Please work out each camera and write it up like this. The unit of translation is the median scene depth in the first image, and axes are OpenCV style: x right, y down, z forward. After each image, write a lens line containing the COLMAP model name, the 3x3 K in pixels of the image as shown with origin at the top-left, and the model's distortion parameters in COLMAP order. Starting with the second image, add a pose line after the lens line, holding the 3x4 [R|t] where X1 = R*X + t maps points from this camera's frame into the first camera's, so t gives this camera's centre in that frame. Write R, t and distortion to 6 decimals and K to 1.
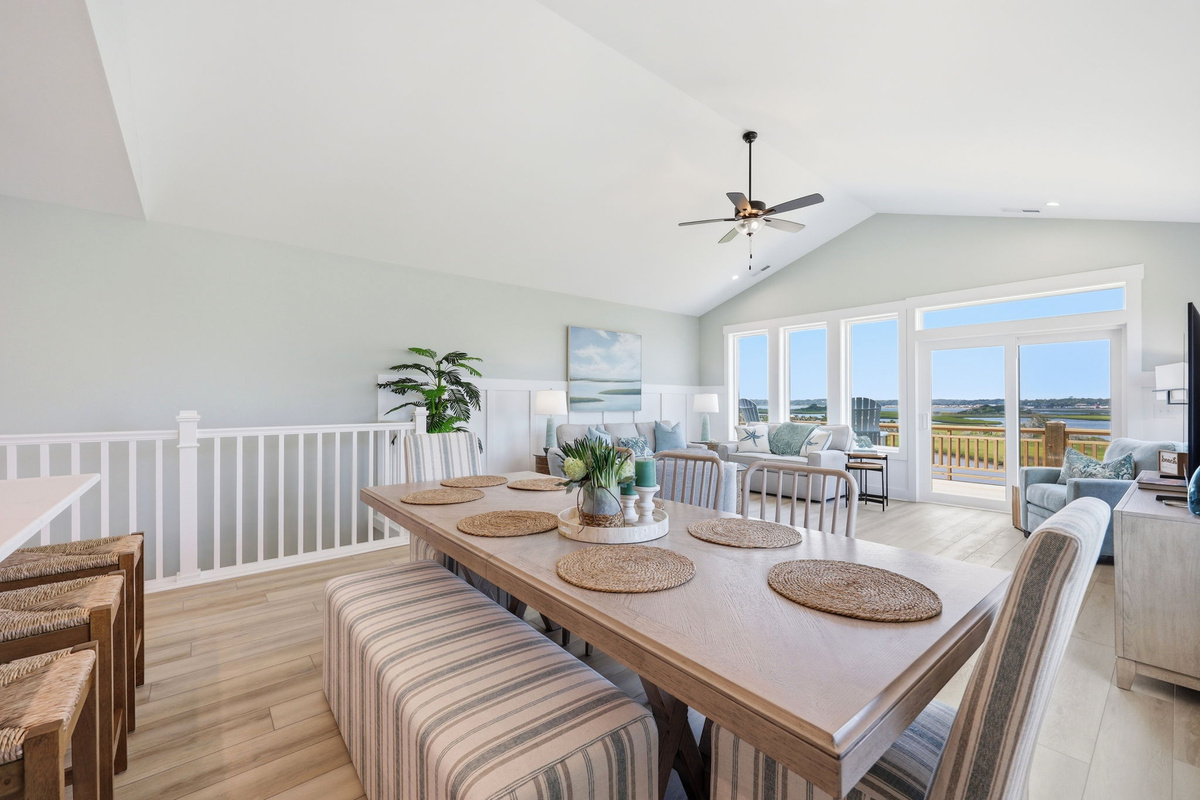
lens RADIAL K [[490.1, 0, 602.4], [0, 490.1, 393.2], [0, 0, 1]] dist [-0.000618, -0.000240]
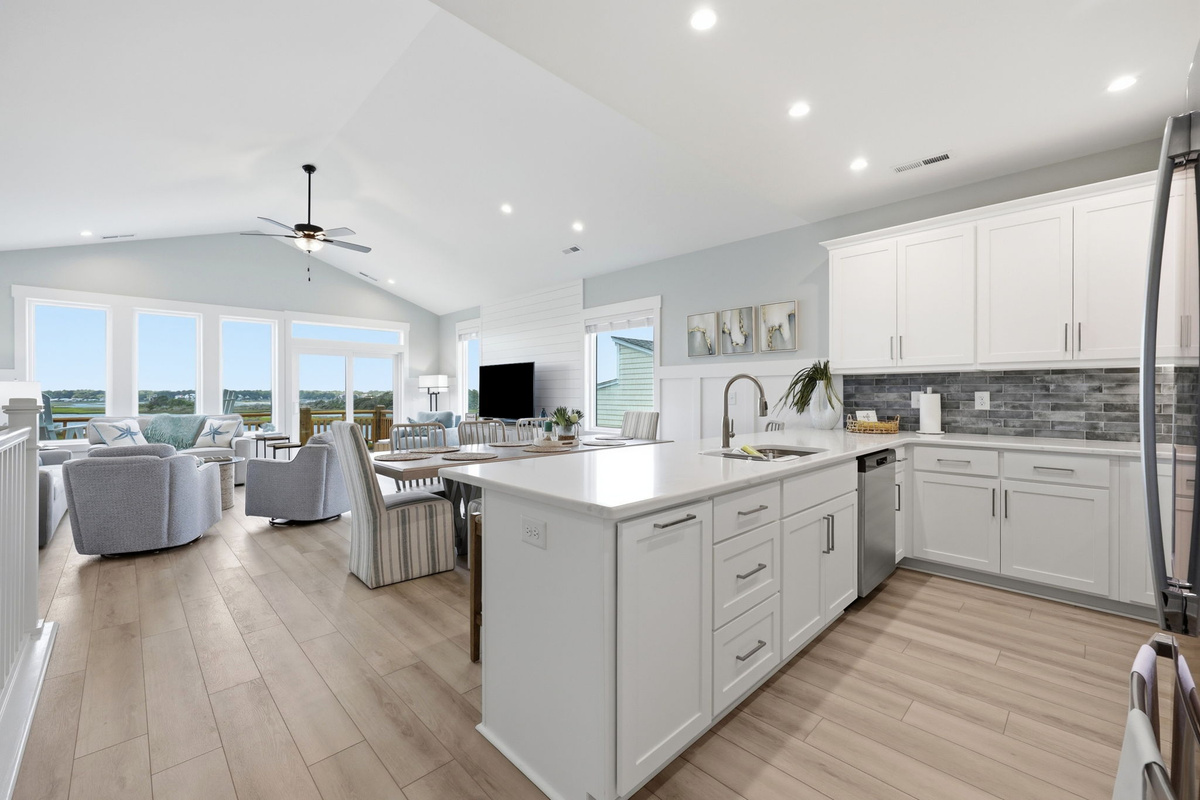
lens RADIAL K [[490.1, 0, 602.4], [0, 490.1, 393.2], [0, 0, 1]] dist [-0.000618, -0.000240]
pose [[-0.080618, 0.003225, 0.996740, -0.680558], [-0.018299, 0.999821, -0.004715, 0.008370], [-0.996577, -0.018619, -0.080545, 0.278519]]
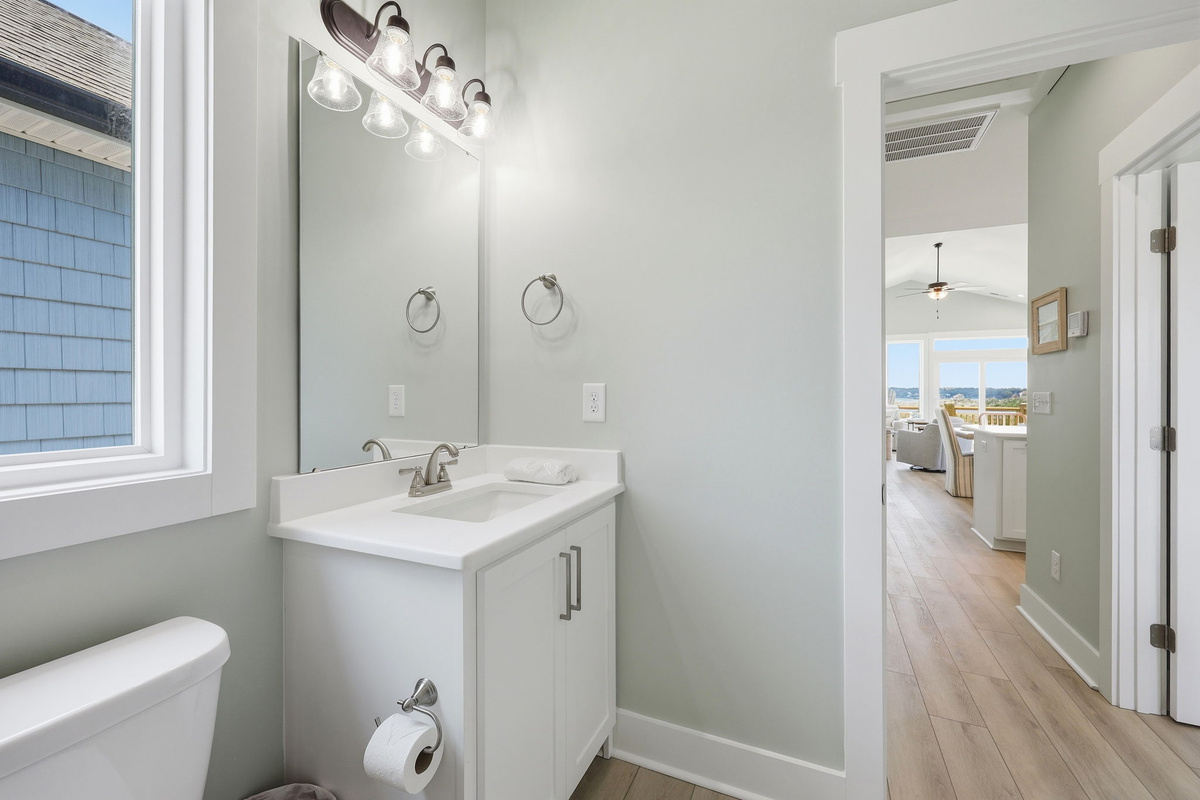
lens RADIAL K [[490.1, 0, 602.4], [0, 490.1, 393.2], [0, 0, 1]] dist [-0.000618, -0.000240]
pose [[0.898010, 0.000533, 0.439974, -1.167286], [-0.010801, 0.999725, 0.020834, -0.002110], [-0.439842, -0.023461, 0.897769, -0.062192]]
